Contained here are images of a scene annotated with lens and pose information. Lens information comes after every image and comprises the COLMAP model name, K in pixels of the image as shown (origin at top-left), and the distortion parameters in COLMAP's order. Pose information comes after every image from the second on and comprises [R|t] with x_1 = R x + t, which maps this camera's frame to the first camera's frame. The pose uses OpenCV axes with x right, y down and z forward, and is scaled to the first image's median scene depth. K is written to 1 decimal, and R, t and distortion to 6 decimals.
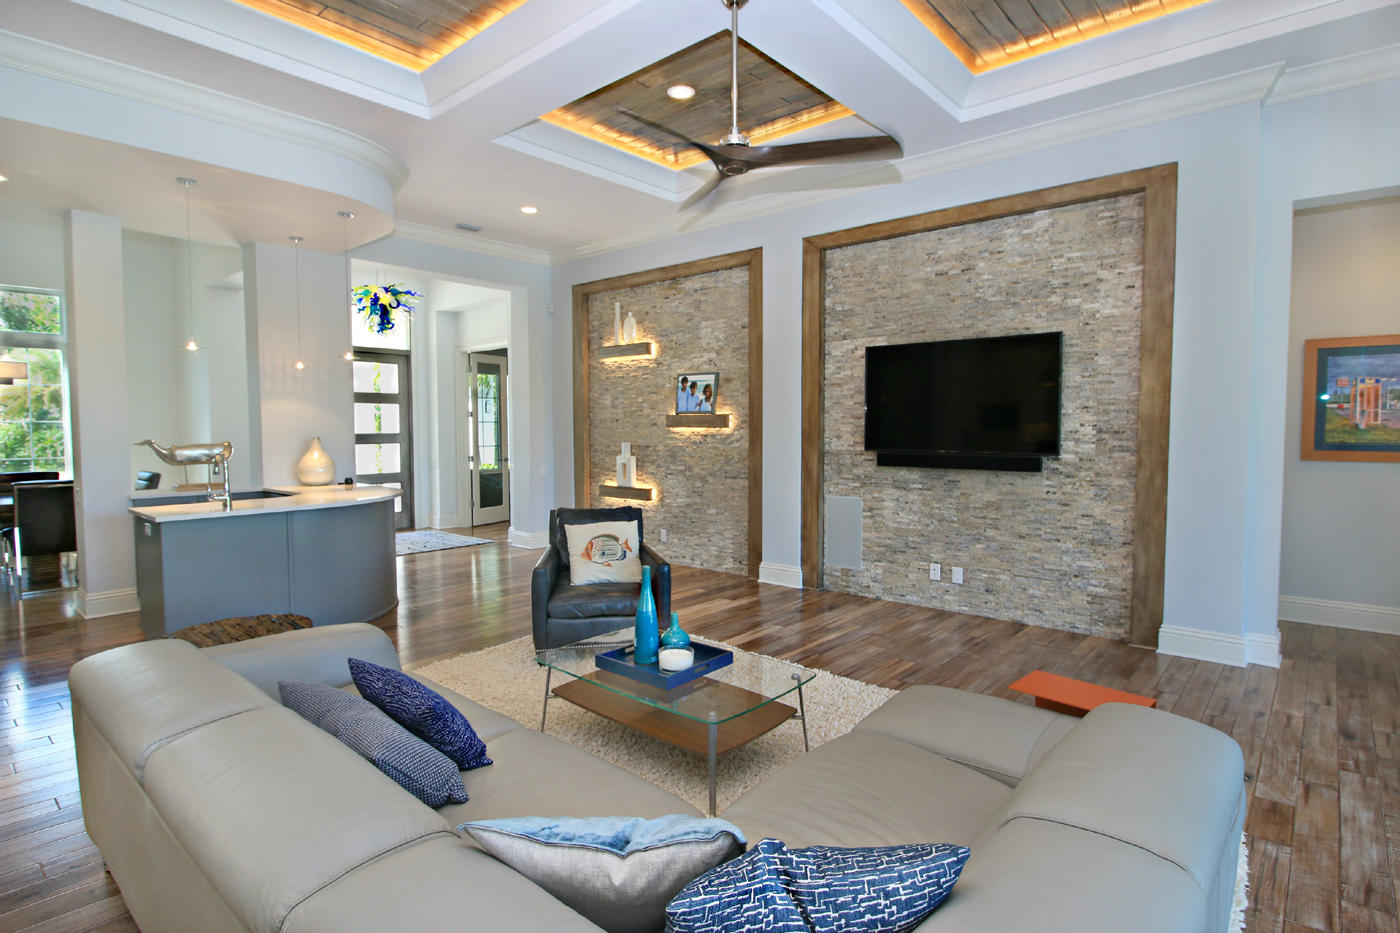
lens RADIAL K [[714.1, 0, 703.5], [0, 714.1, 467.0], [0, 0, 1]] dist [-0.003279, -0.001637]
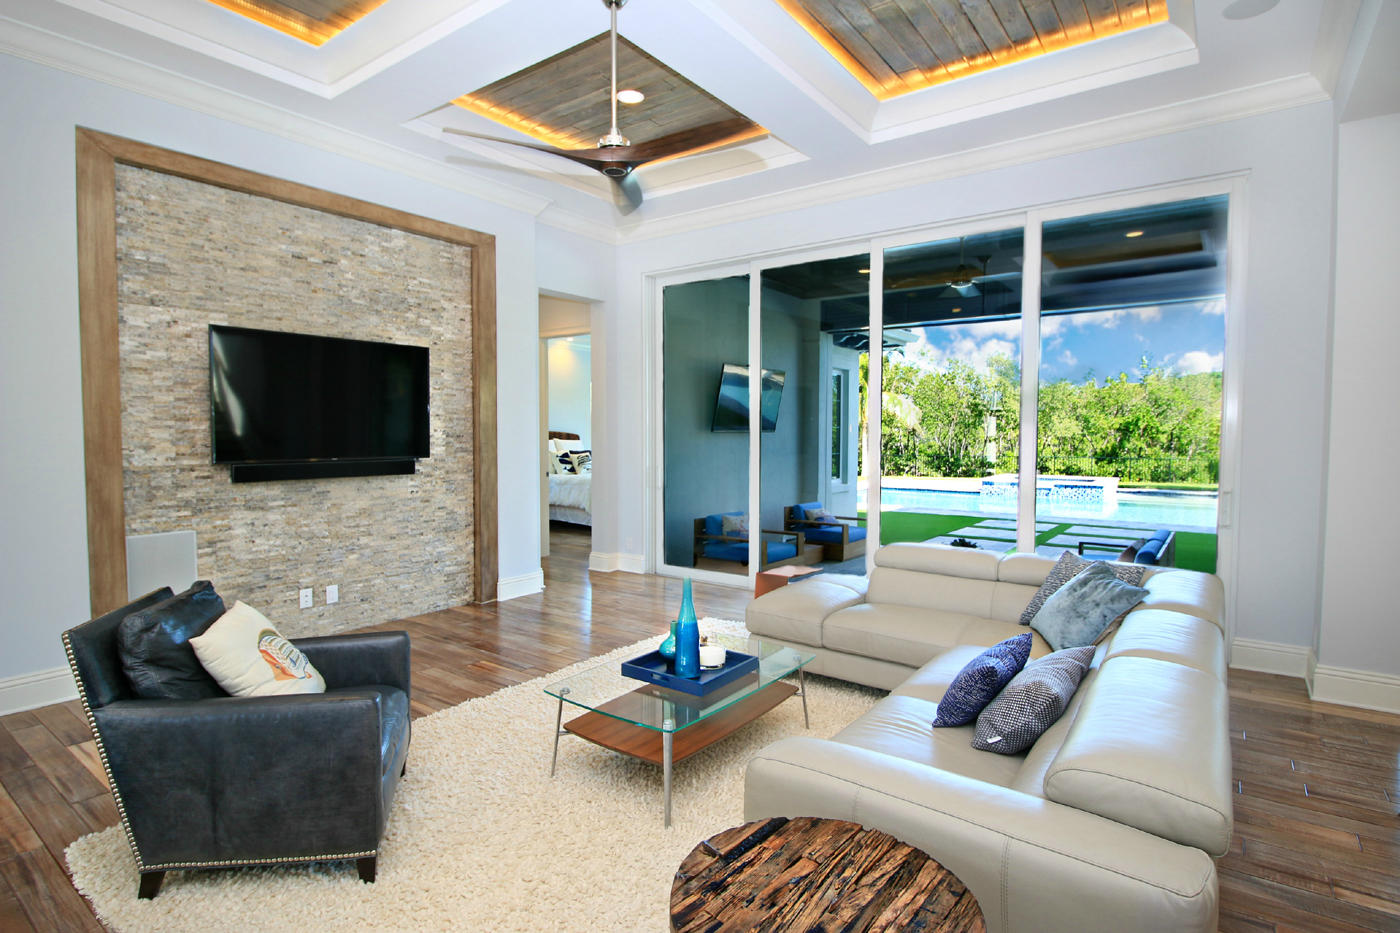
lens RADIAL K [[714.1, 0, 702.7], [0, 714.1, 462.6], [0, 0, 1]] dist [-0.003279, -0.001637]
pose [[-0.079765, -0.045107, 0.995793, -0.605515], [0.054216, 0.997301, 0.049518, -0.037321], [-0.995338, 0.057938, -0.077104, 0.608702]]
